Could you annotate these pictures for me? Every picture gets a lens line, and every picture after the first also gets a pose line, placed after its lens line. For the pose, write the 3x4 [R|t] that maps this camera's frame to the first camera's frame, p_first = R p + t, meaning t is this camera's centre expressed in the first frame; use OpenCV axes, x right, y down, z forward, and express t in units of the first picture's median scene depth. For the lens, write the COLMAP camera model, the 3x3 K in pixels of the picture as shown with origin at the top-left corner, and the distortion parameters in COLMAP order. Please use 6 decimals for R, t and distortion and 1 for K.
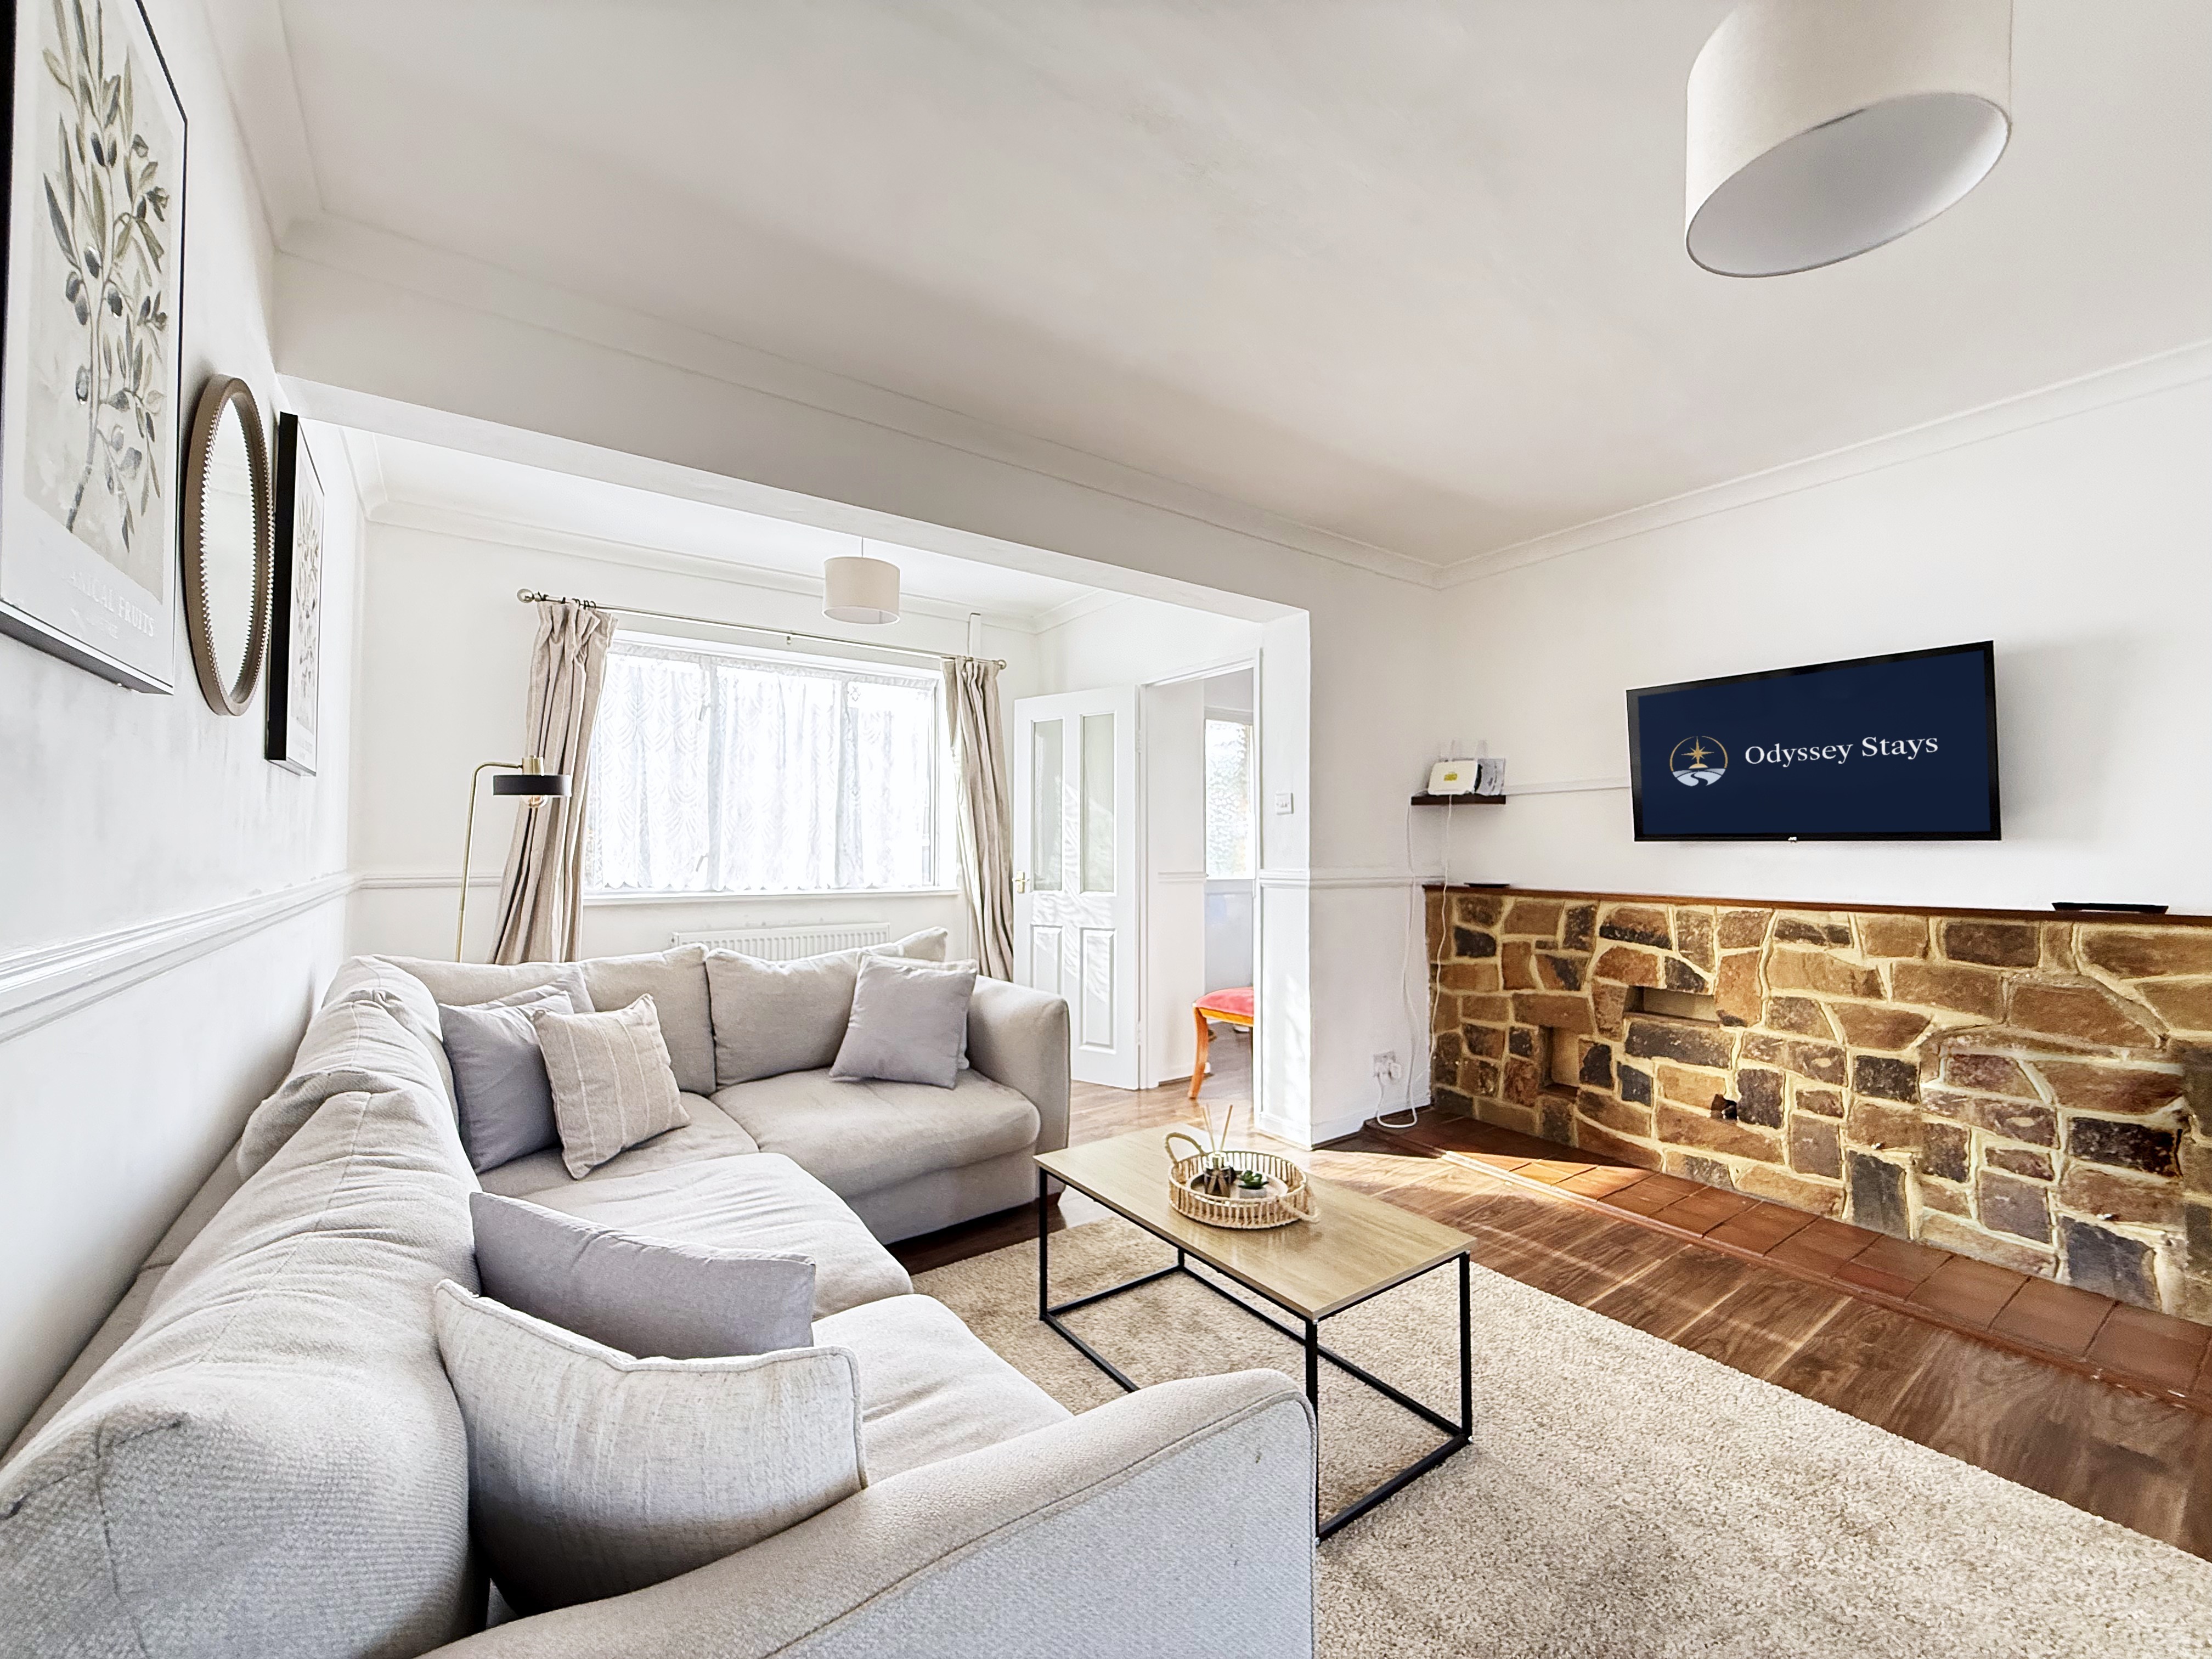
lens RADIAL K [[882.8, 0, 1106.0], [0, 882.8, 829.5], [0, 0, 1]] dist [0.000345, -0.000199]
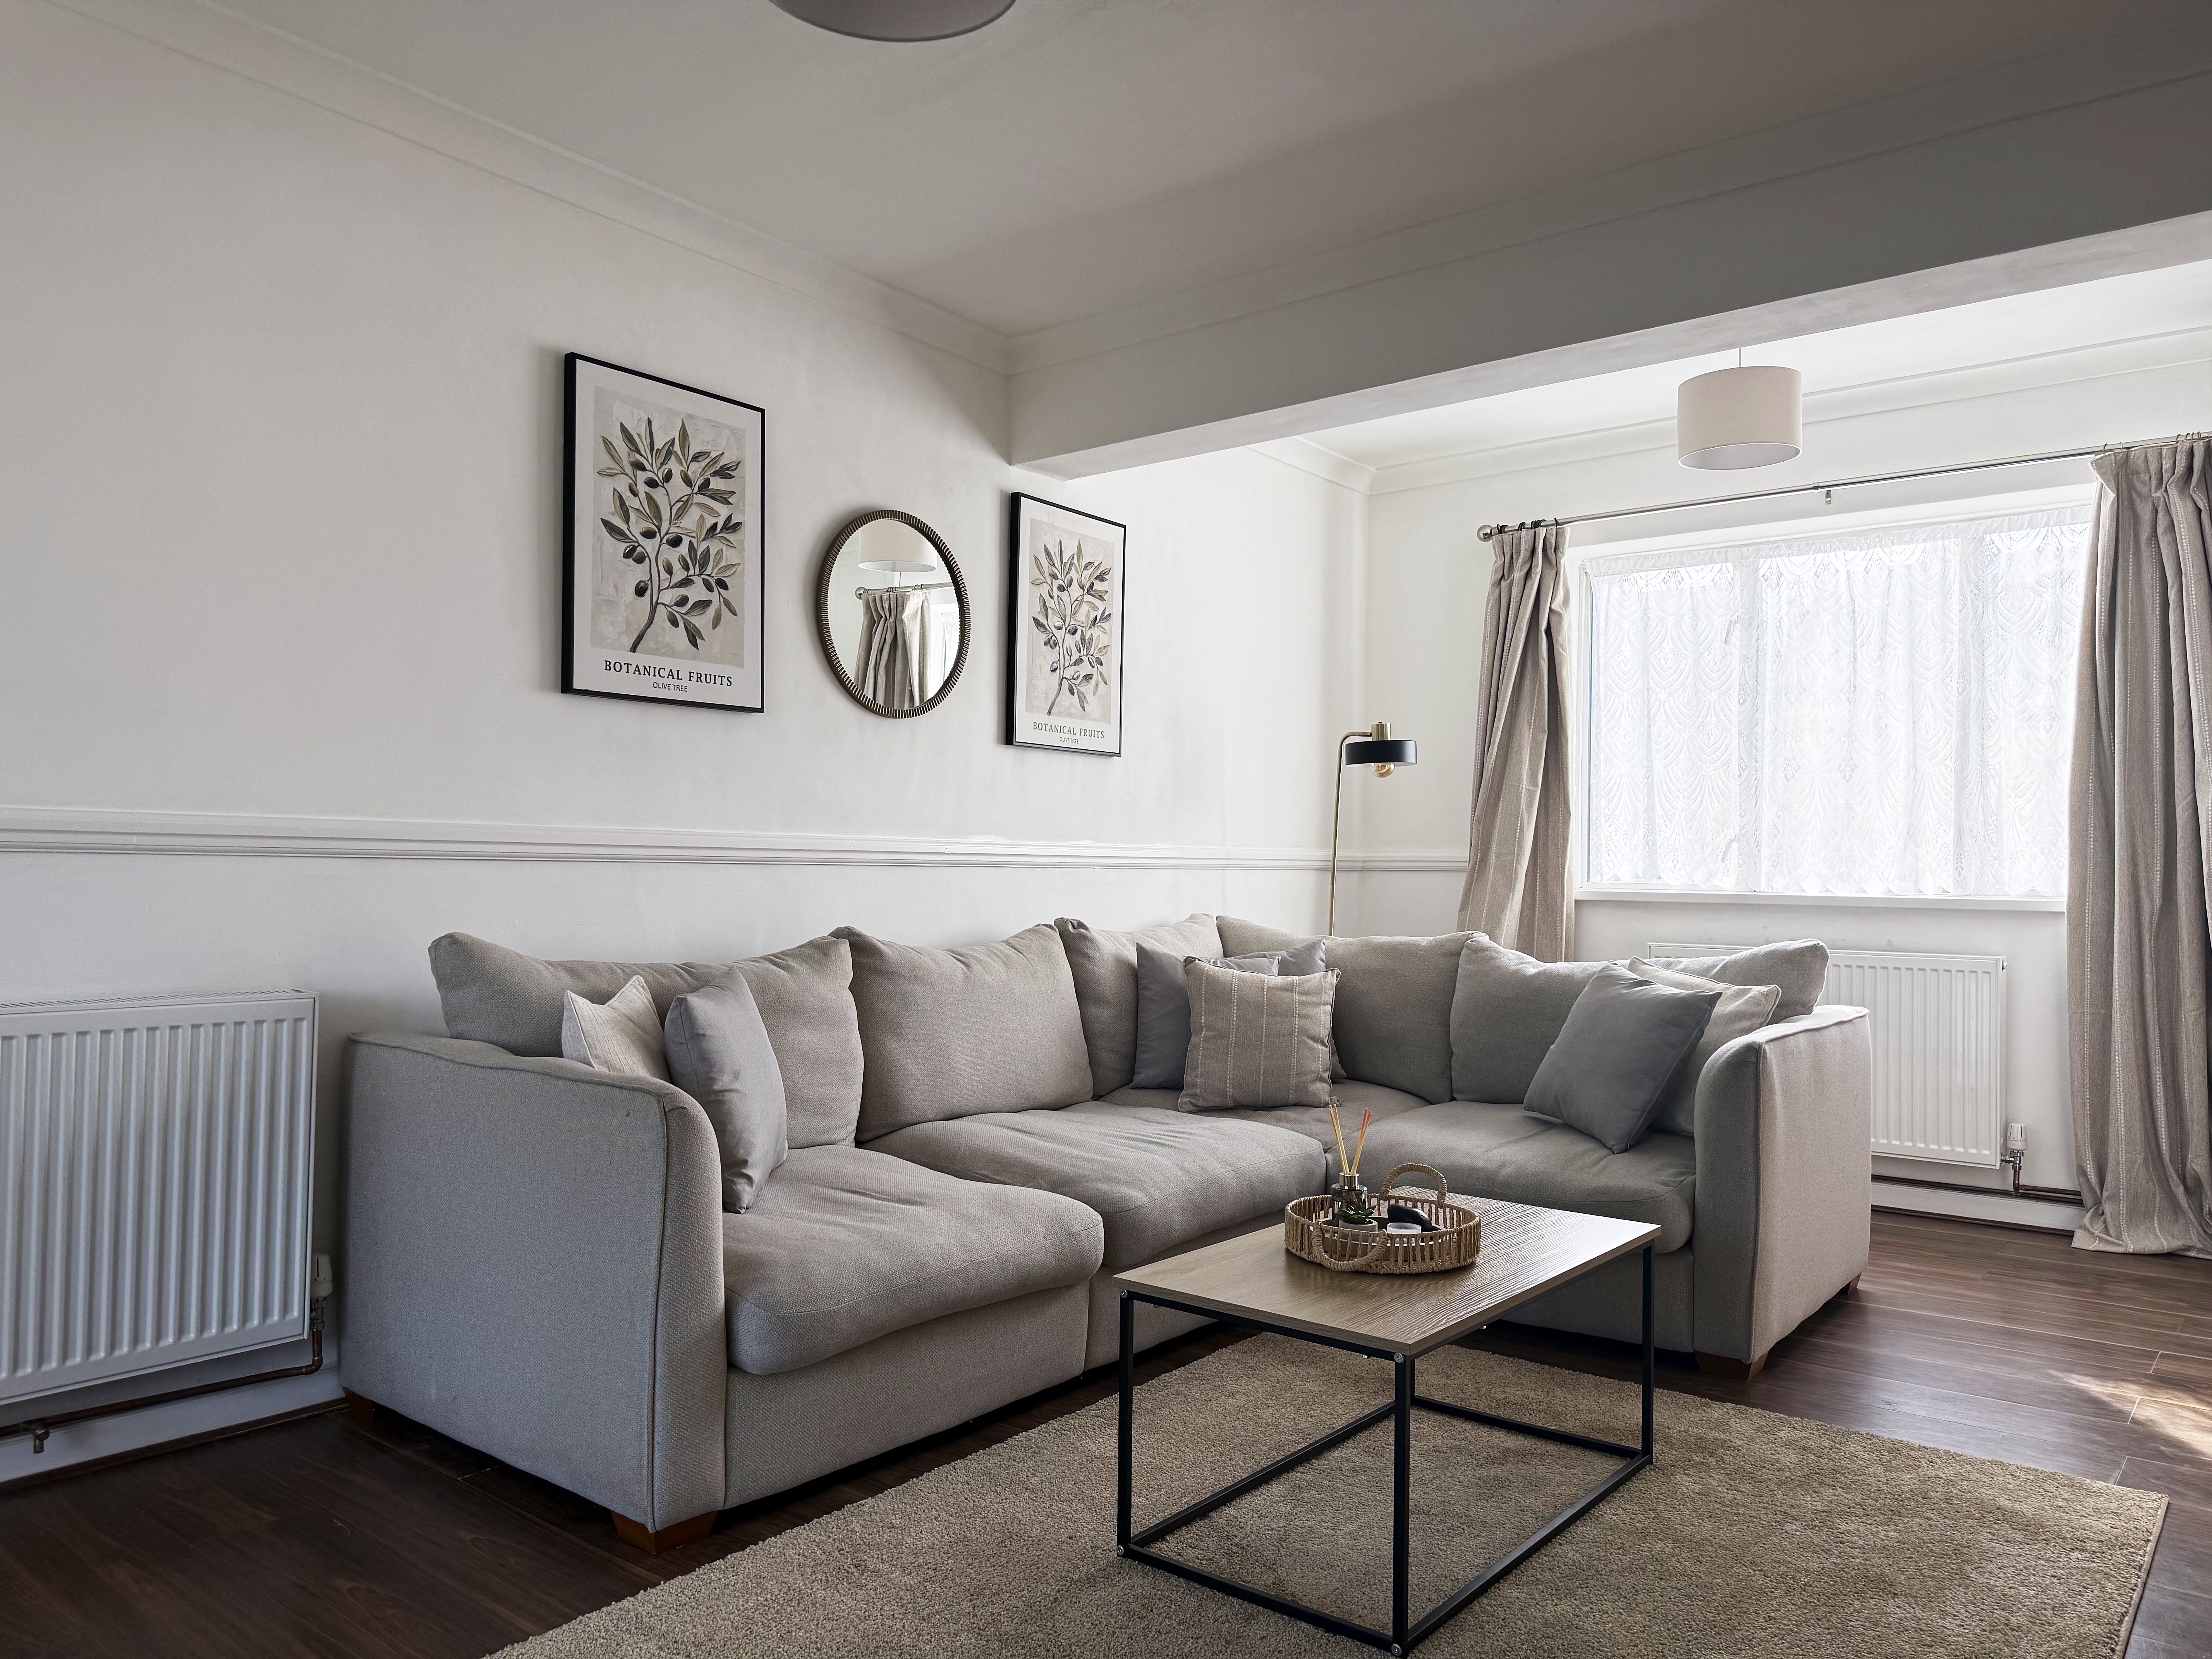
lens RADIAL K [[1567.6, 0, 1109.6], [0, 1567.6, 850.2], [0, 0, 1]] dist [0.109275, -0.158787]
pose [[0.266115, -0.012198, -0.963864, 0.901765], [0.008628, 0.999910, -0.010272, 0.069879], [0.963903, -0.005582, 0.266196, 0.296612]]
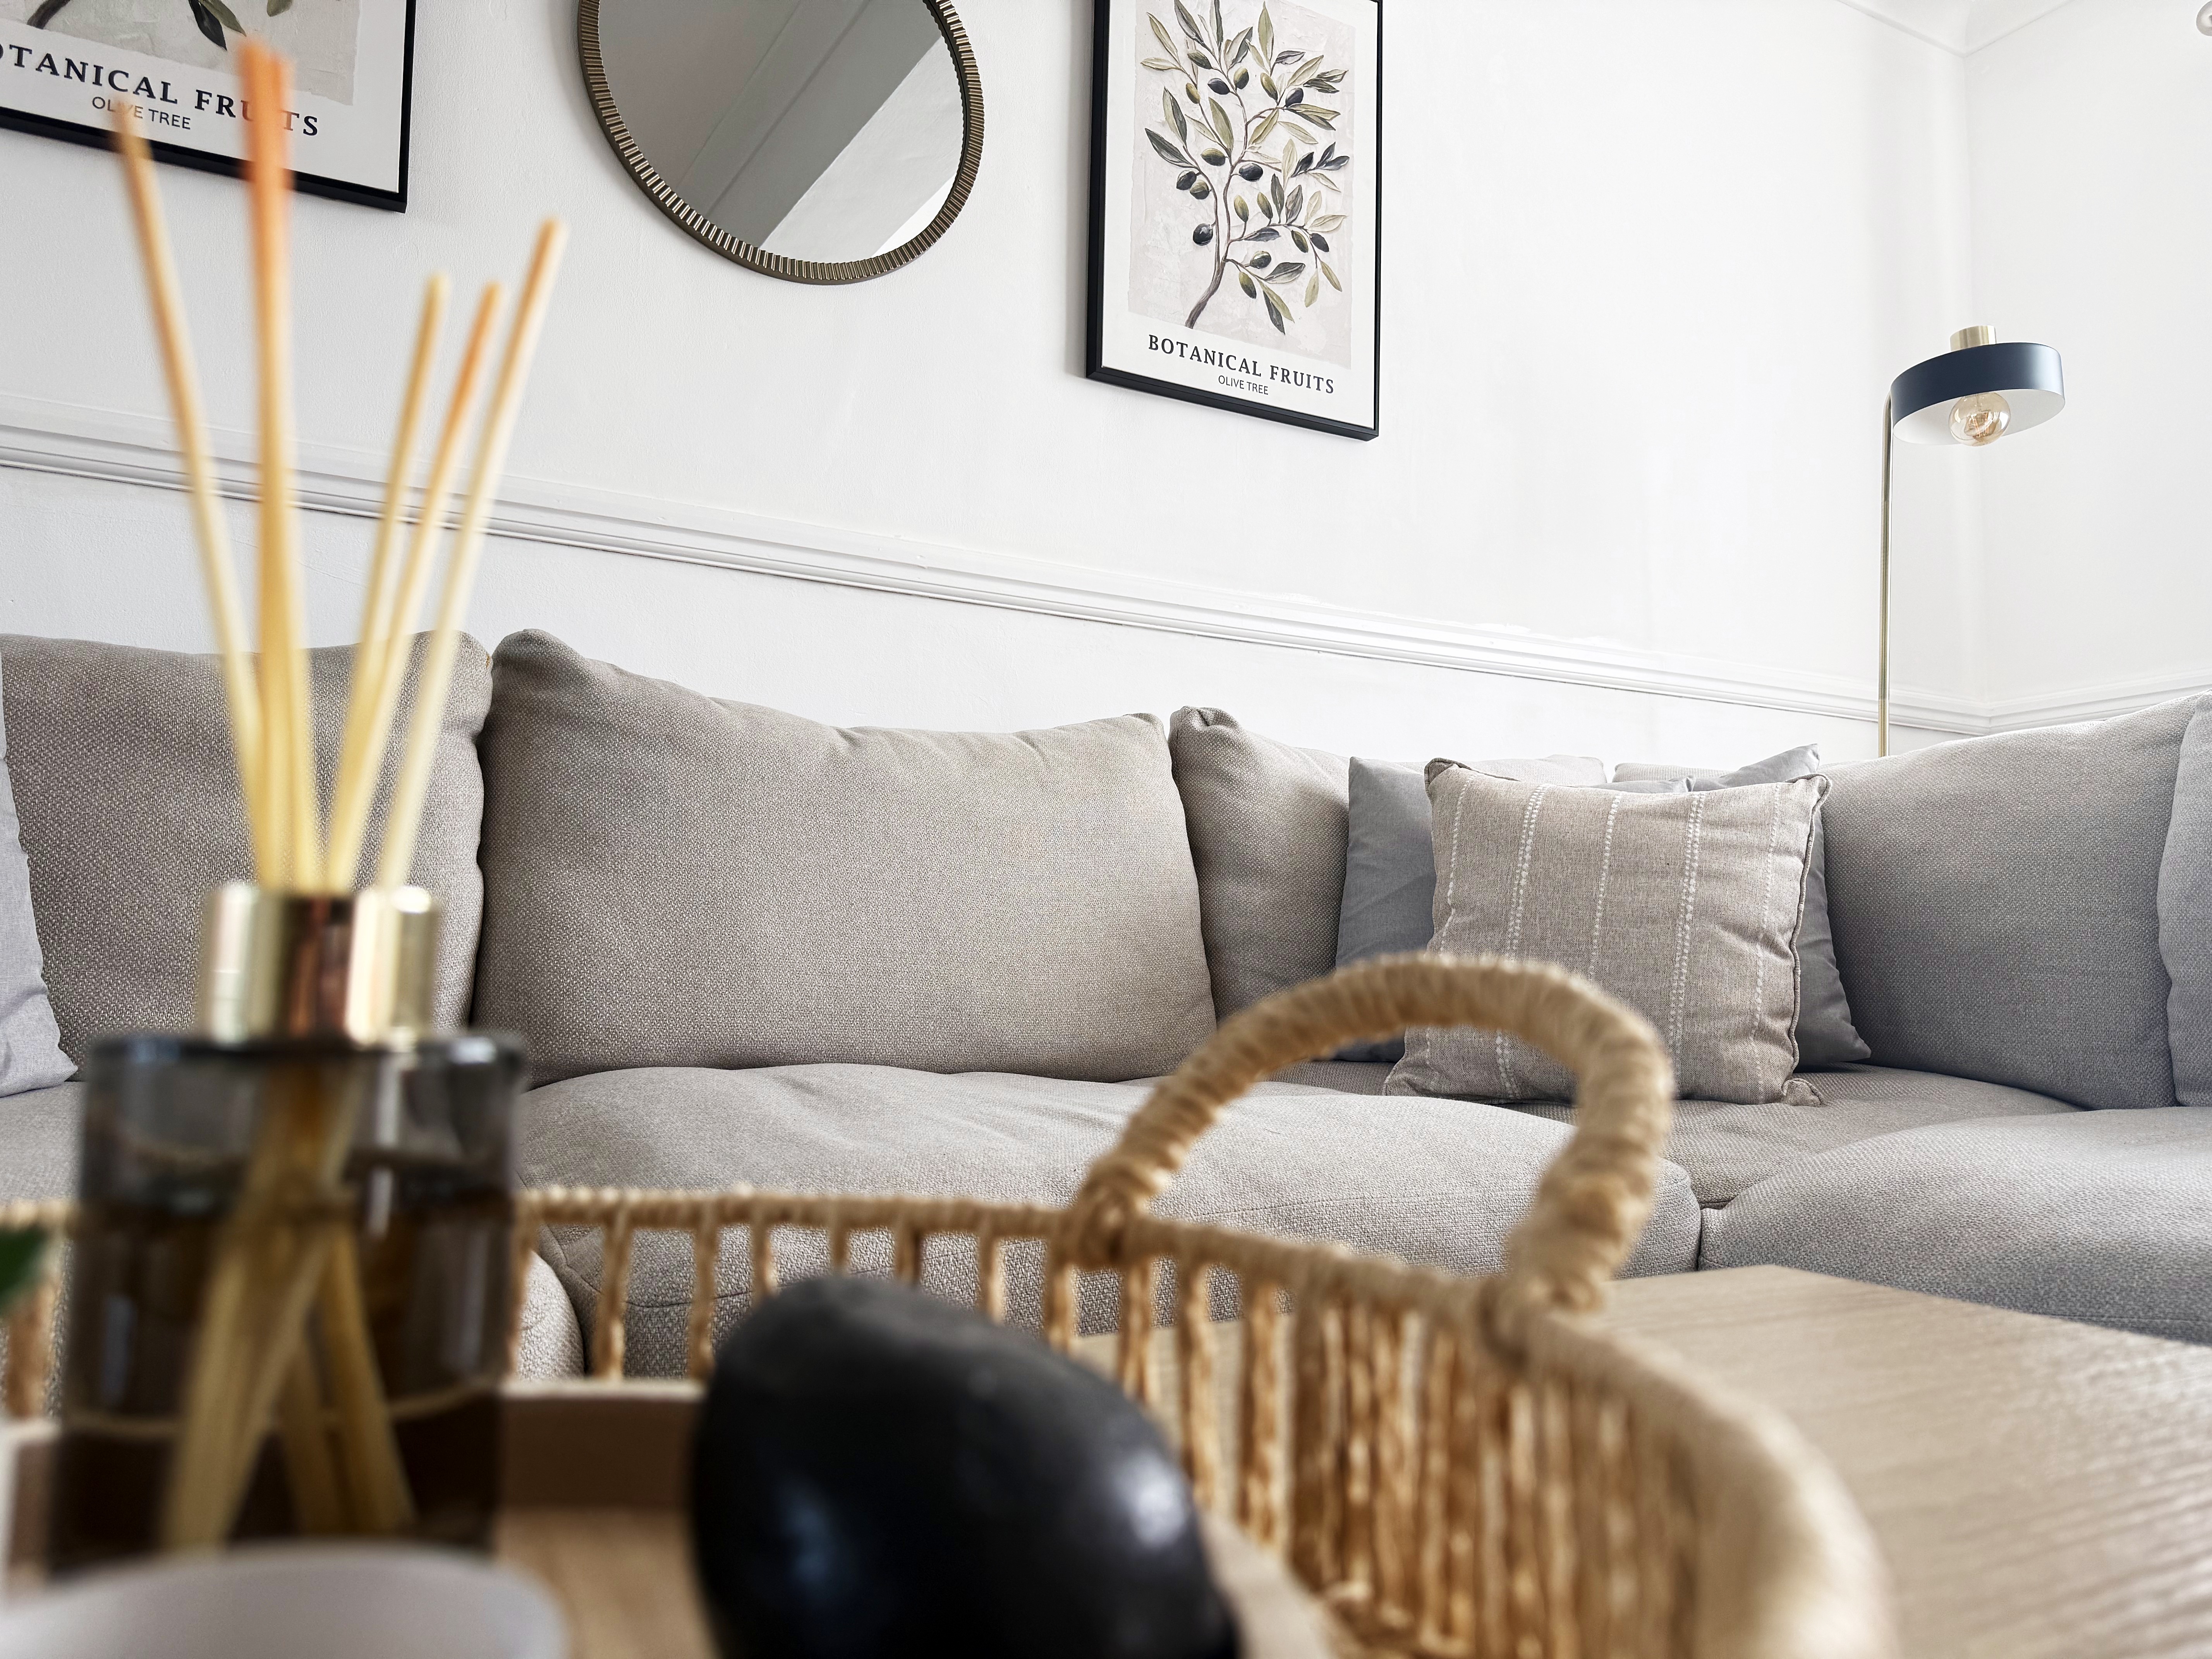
lens RADIAL K [[1567.6, 0, 1109.6], [0, 1567.6, 850.2], [0, 0, 1]] dist [0.109275, -0.158787]
pose [[-0.128883, -0.089160, -0.987644, 0.154734], [0.008133, 0.995821, -0.090959, 0.248121], [0.991626, -0.019756, -0.127619, 0.705543]]
